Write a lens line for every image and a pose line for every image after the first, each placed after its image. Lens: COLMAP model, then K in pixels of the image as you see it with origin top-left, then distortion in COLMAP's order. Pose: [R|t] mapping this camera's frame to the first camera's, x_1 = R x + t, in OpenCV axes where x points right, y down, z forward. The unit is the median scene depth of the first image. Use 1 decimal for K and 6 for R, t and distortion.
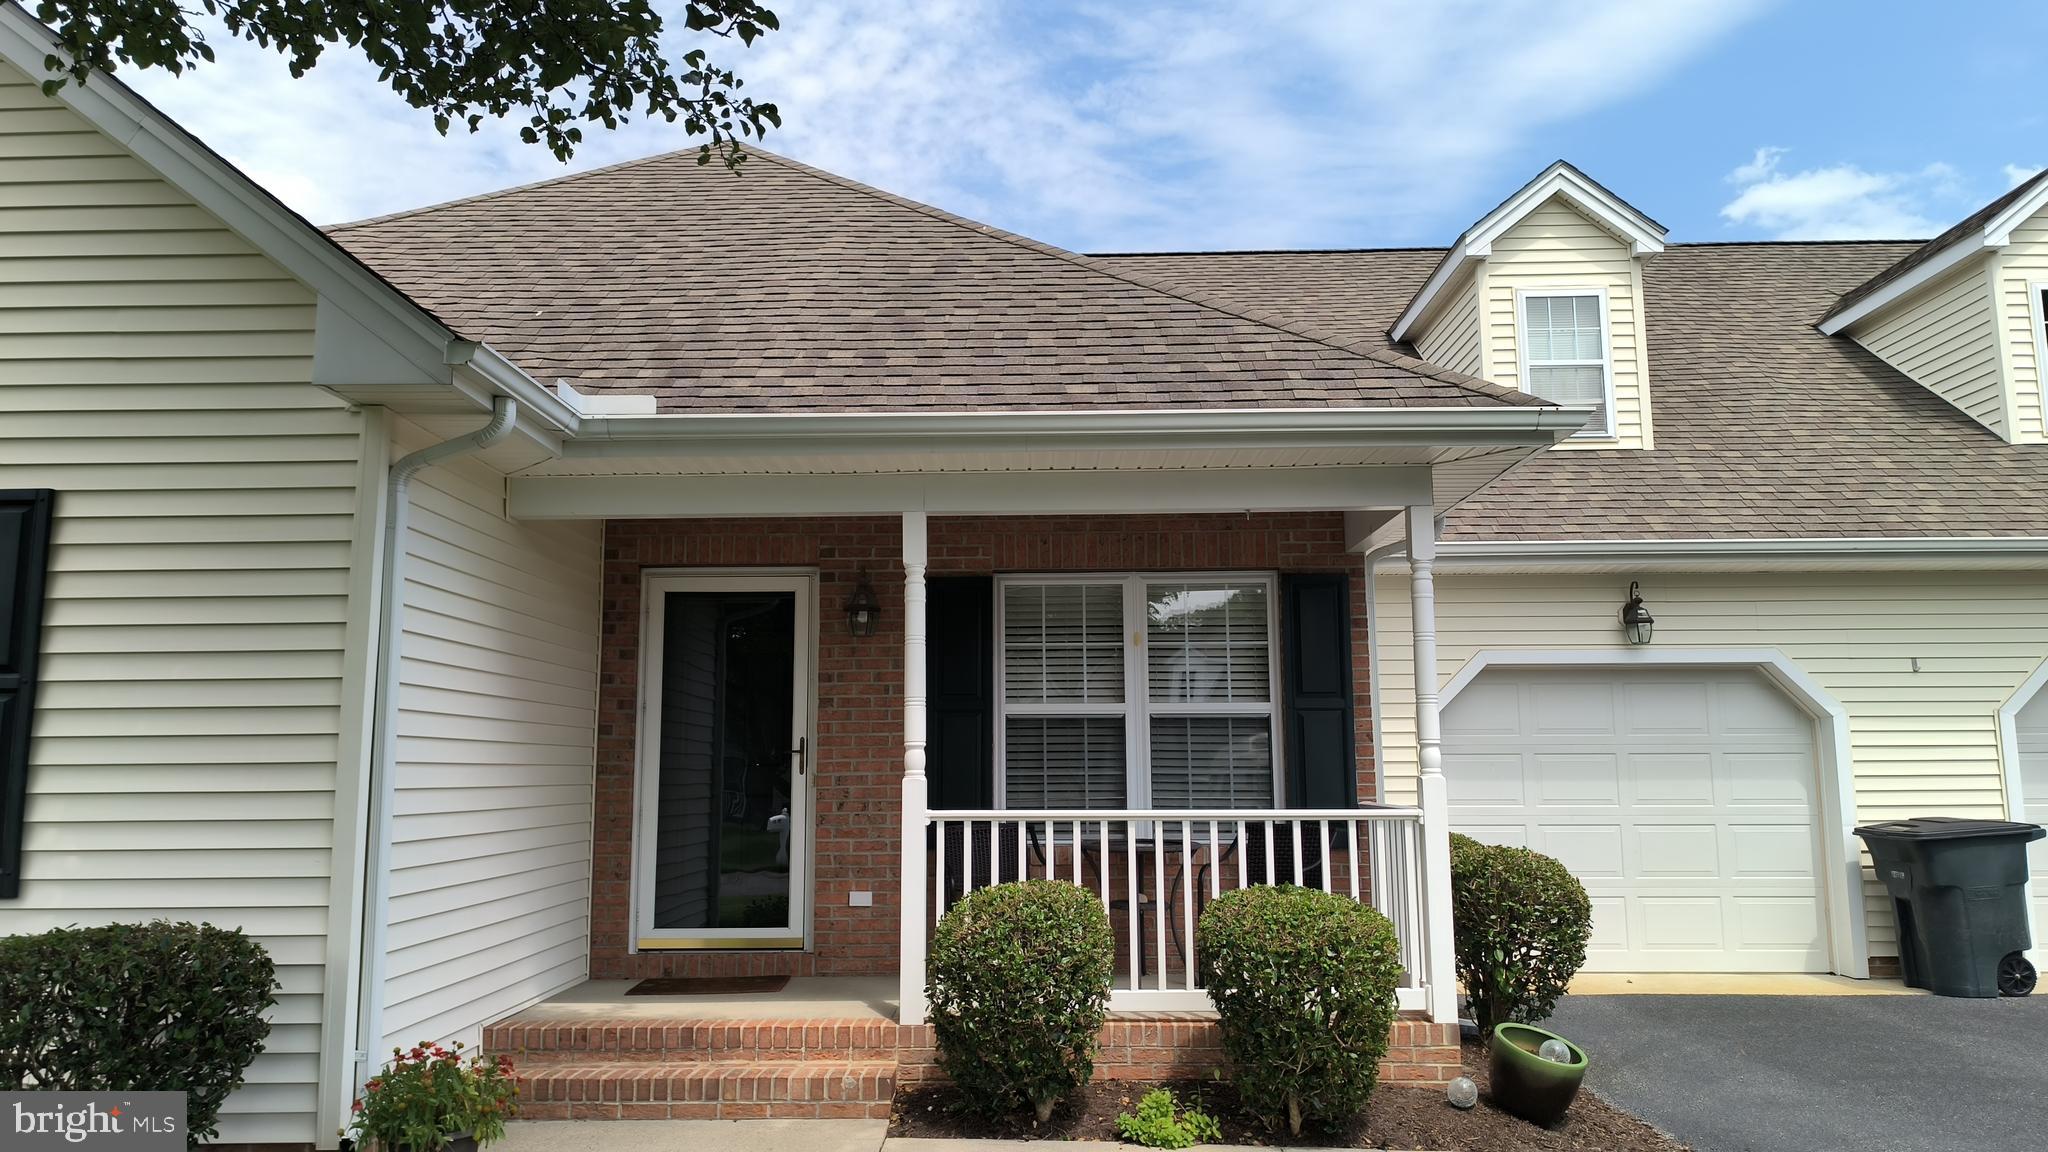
lens RADIAL K [[1407.5, 0, 1024.0], [0, 1407.5, 576.0], [0, 0, 1]] dist [0.035249, -0.041089]
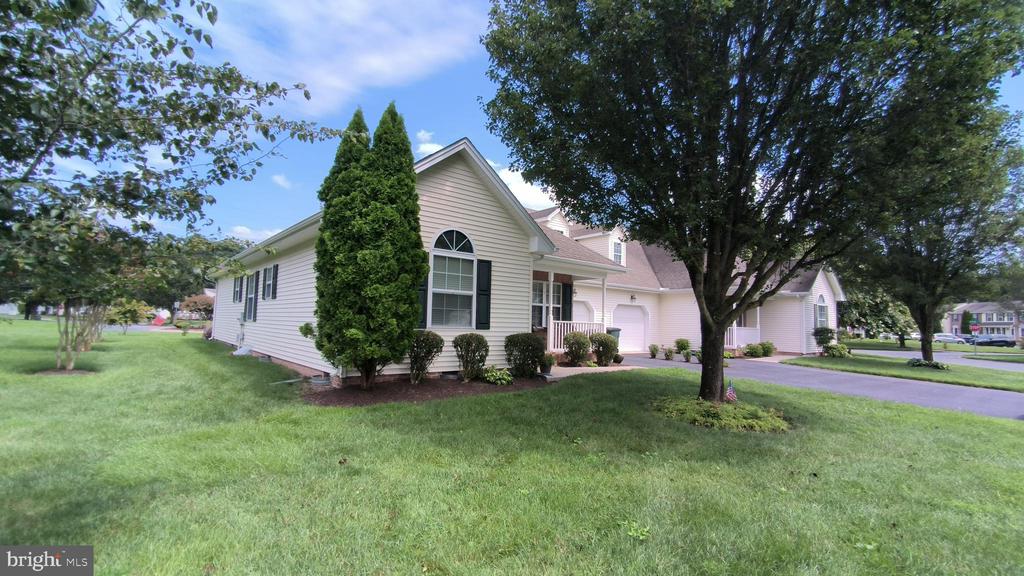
lens RADIAL K [[465.3, 0, 512.0], [0, 465.3, 288.0], [0, 0, 1]] dist [-0.002973, -0.000246]
pose [[0.753458, 0.077289, 0.652937, -1.564175], [-0.122333, 0.992206, 0.023718, -0.003385], [-0.646015, -0.097746, 0.757040, -0.433790]]
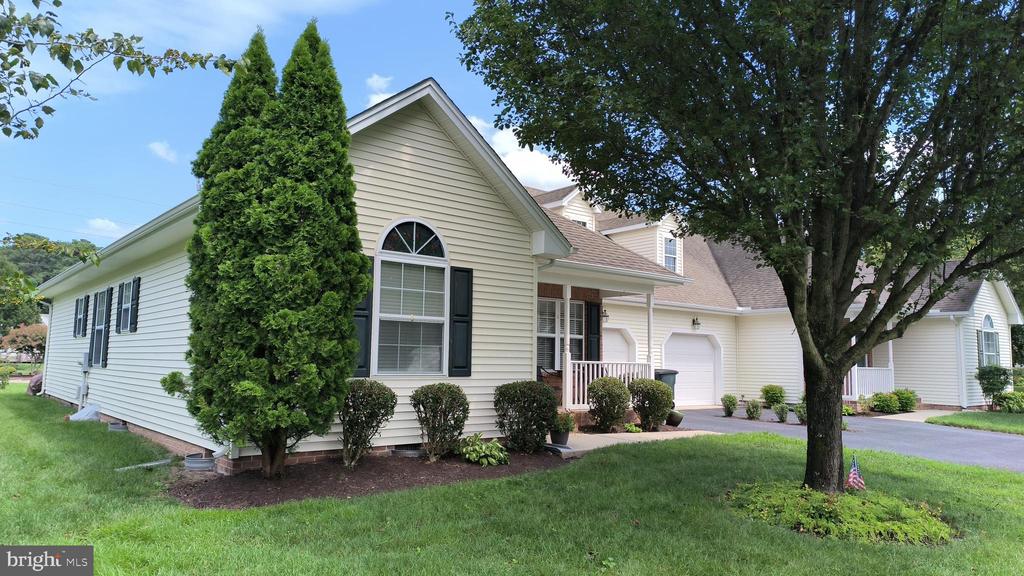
lens RADIAL K [[703.8, 0, 512.0], [0, 703.8, 288.0], [0, 0, 1]] dist [0.035249, -0.041089]
pose [[0.753956, 0.088930, 0.650878, -1.520827], [-0.112506, 0.993636, -0.005439, -0.009118], [-0.647220, -0.069127, 0.759163, -0.404229]]
